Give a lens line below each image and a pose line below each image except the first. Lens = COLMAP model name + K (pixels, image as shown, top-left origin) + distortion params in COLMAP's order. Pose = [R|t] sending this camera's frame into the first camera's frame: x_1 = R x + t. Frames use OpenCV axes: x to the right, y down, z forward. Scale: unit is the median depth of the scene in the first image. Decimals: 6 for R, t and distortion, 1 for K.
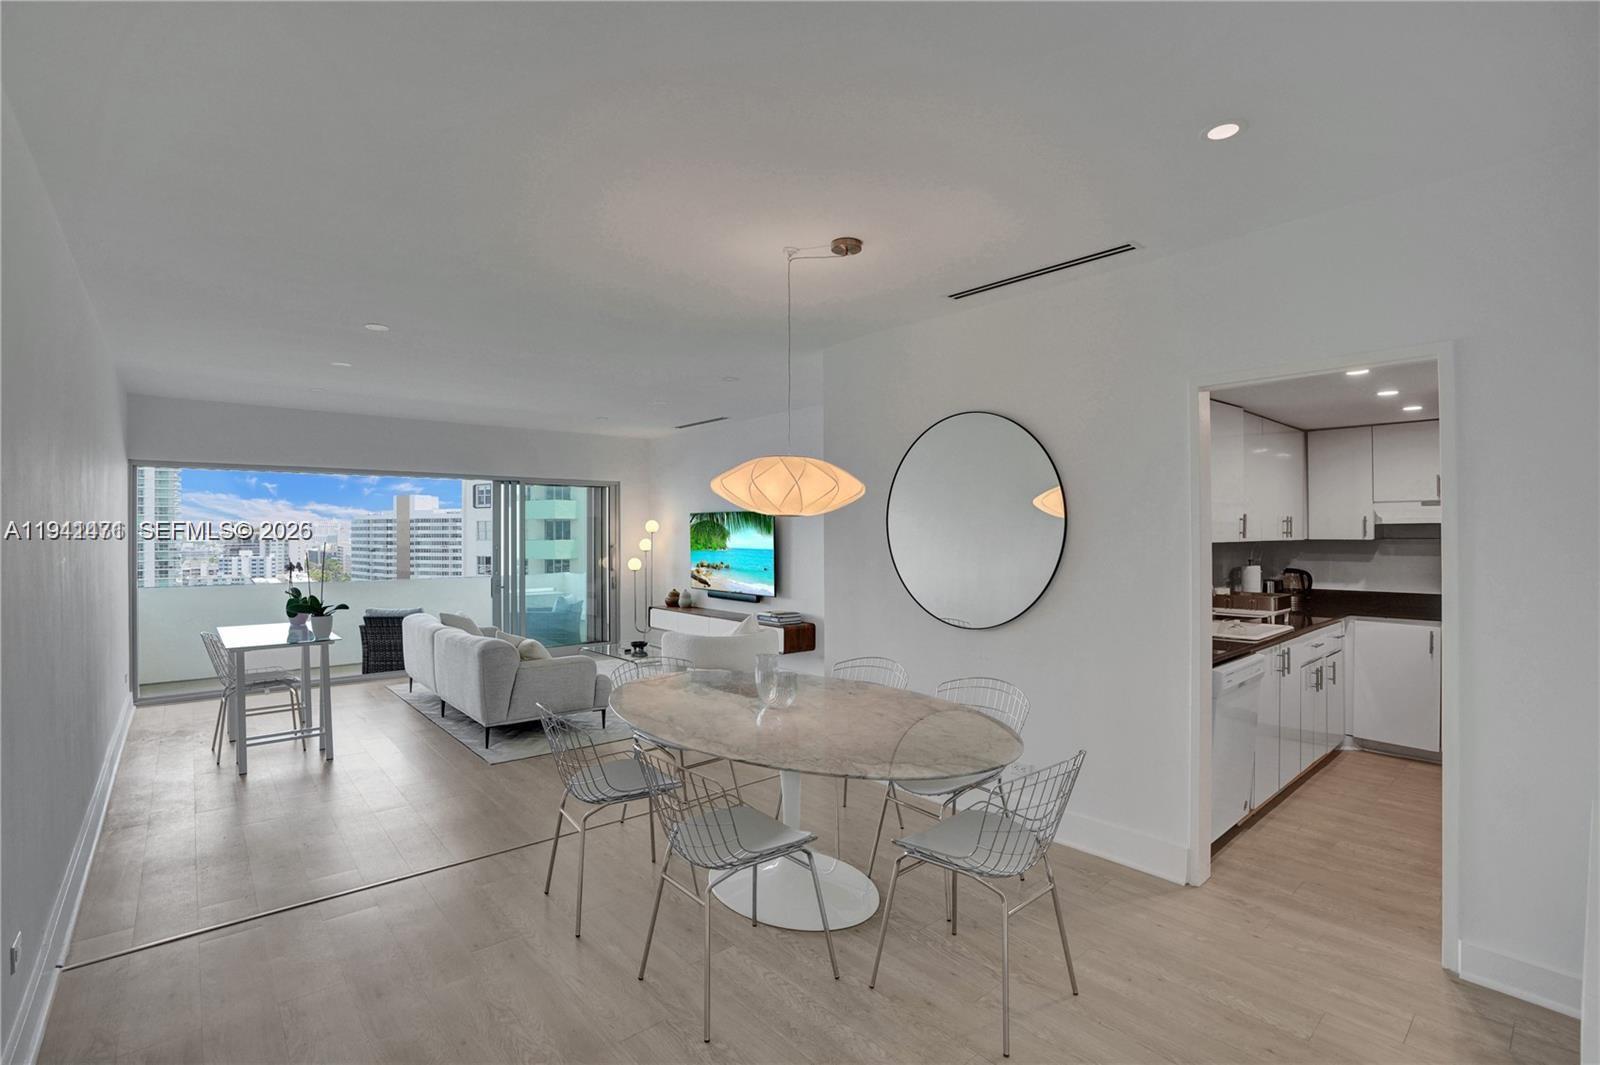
lens RADIAL K [[752.0, 0, 810.9], [0, 752.0, 528.6], [0, 0, 1]] dist [-0.051730, 0.020068]
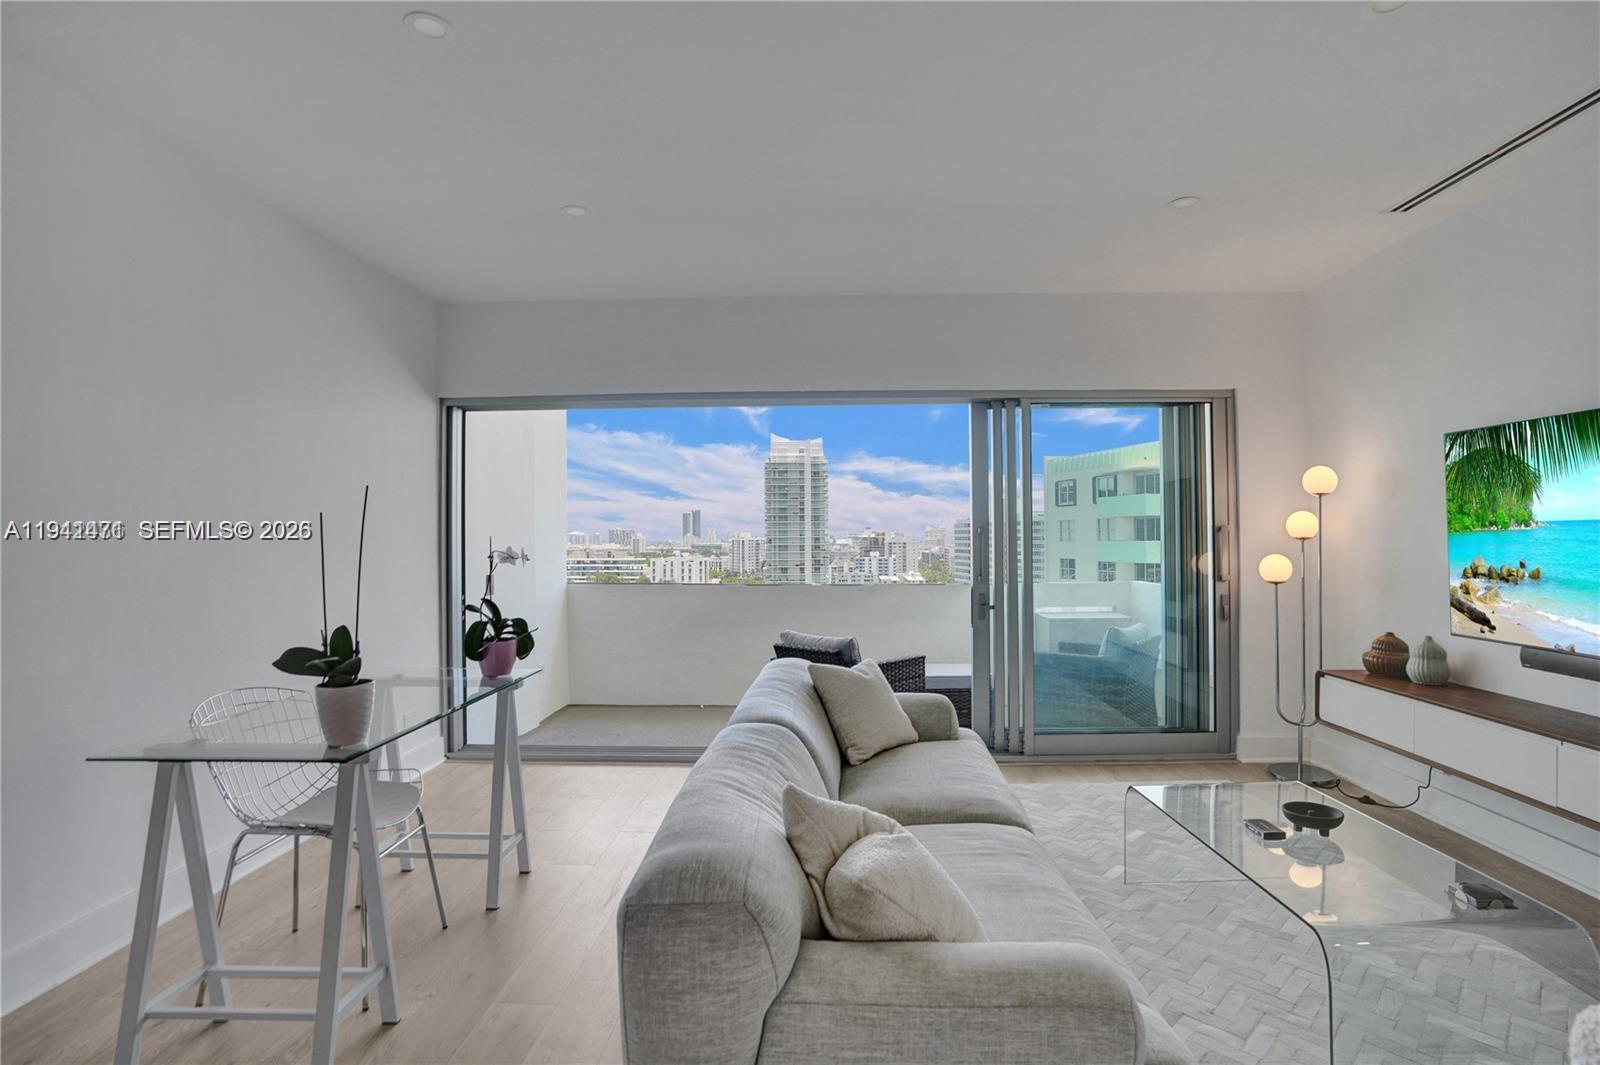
lens RADIAL K [[786.4, 0, 800.0], [0, 786.4, 532.5], [0, 0, 1]] dist [-0.026368, 0.001422]
pose [[0.728632, -0.006158, -0.684878, -0.120400], [0.006903, 0.999975, -0.001647, 0.024899], [0.684871, -0.003528, 0.728656, 0.456434]]
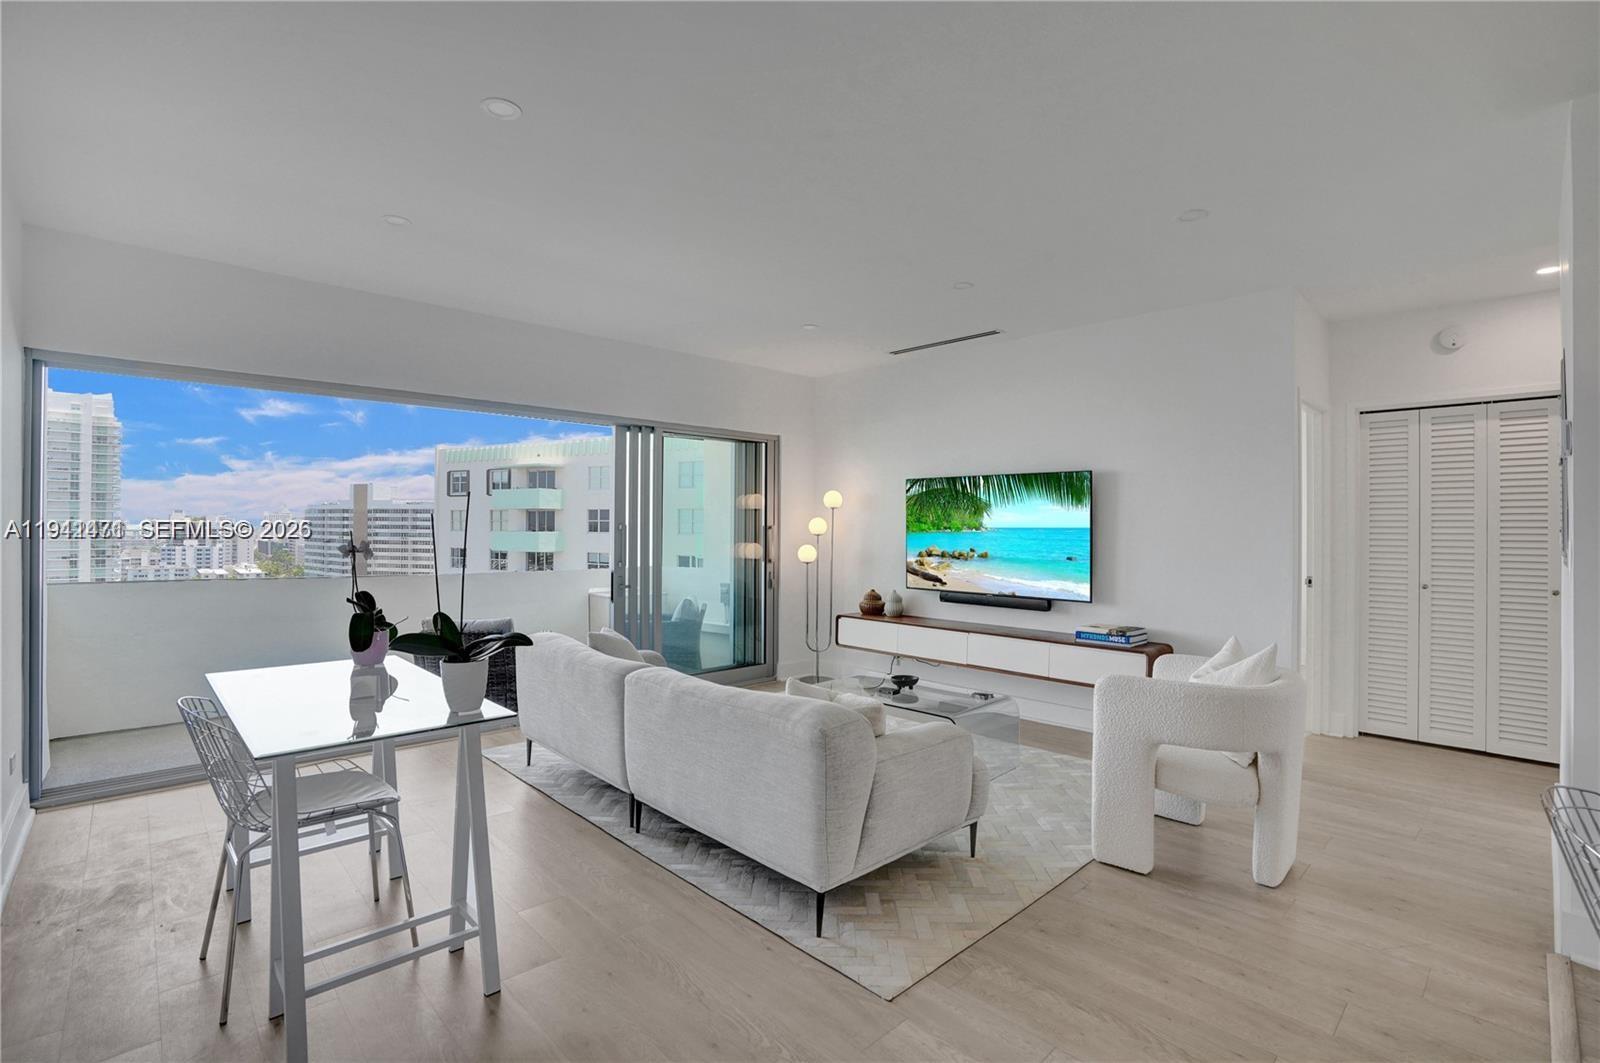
lens RADIAL K [[752.0, 0, 810.9], [0, 752.0, 527.6], [0, 0, 1]] dist [-0.051730, 0.020068]
pose [[0.998797, 0.012914, 0.047301, -0.255624], [-0.013054, 0.999911, 0.002663, 0.021988], [-0.047262, -0.003277, 0.998877, 0.294770]]
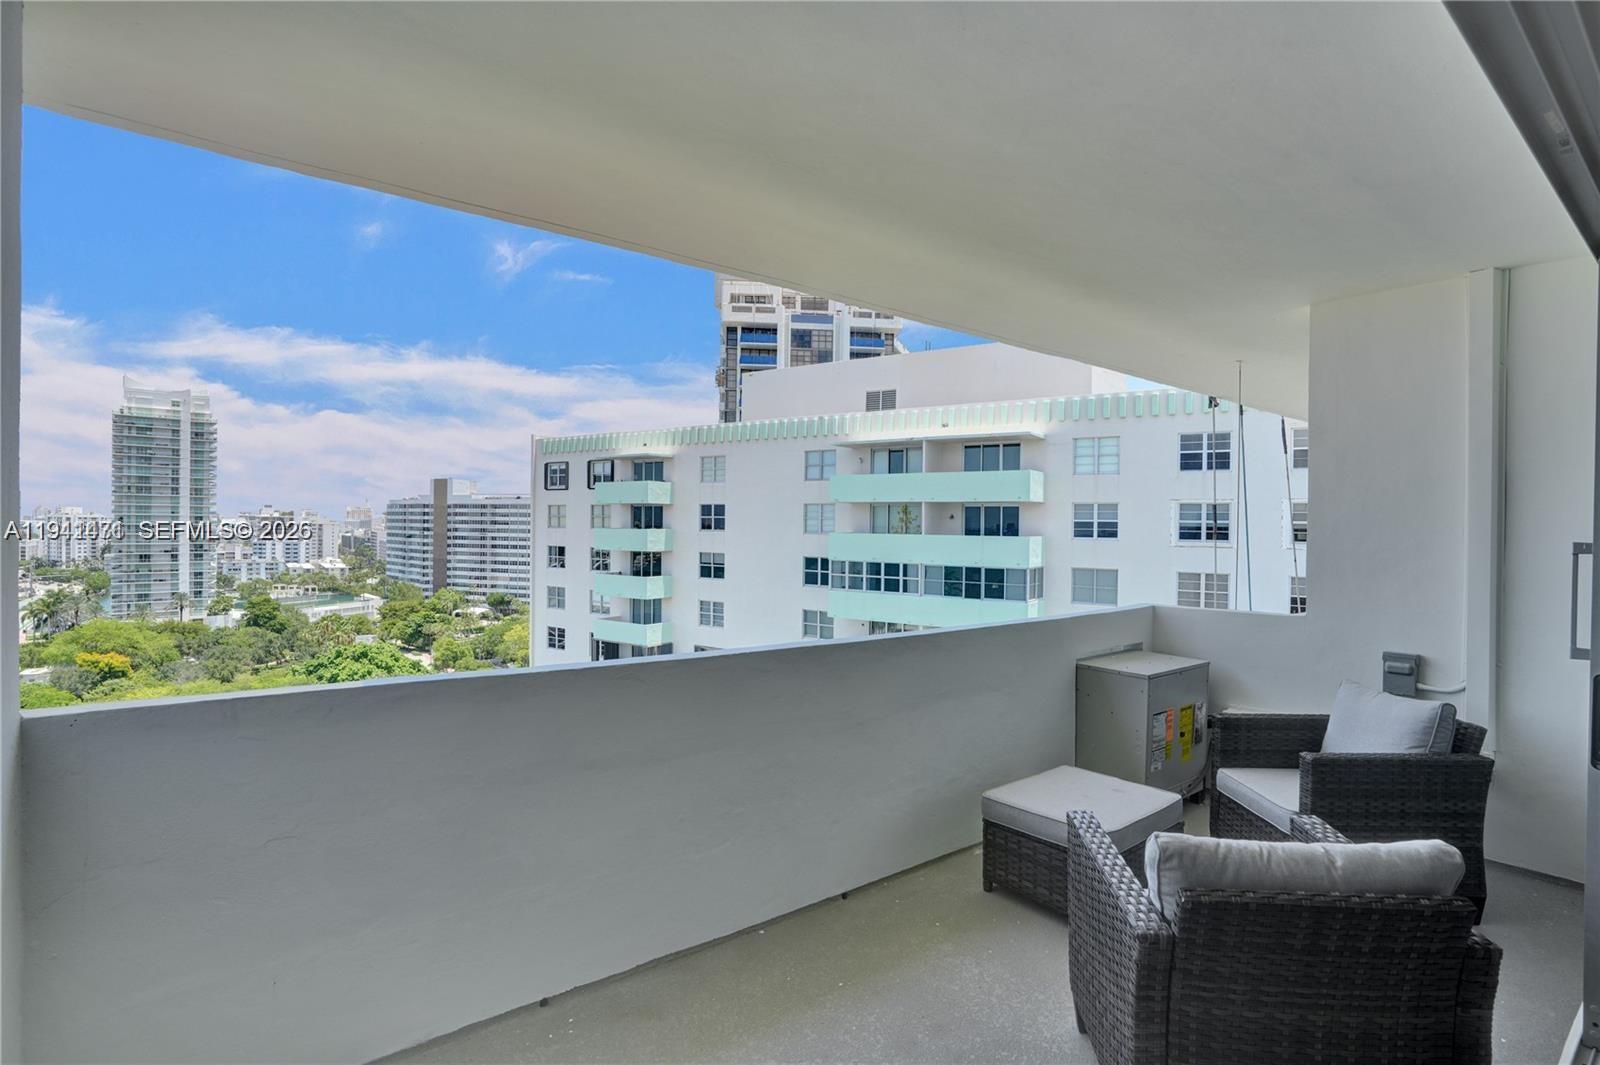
lens RADIAL K [[786.4, 0, 800.0], [0, 786.4, 532.5], [0, 0, 1]] dist [-0.026368, 0.001422]
pose [[0.997734, 0.017377, -0.065002, -0.594914], [-0.016433, 0.999752, 0.015035, 0.019626], [0.065247, -0.013933, 0.997772, 0.696919]]
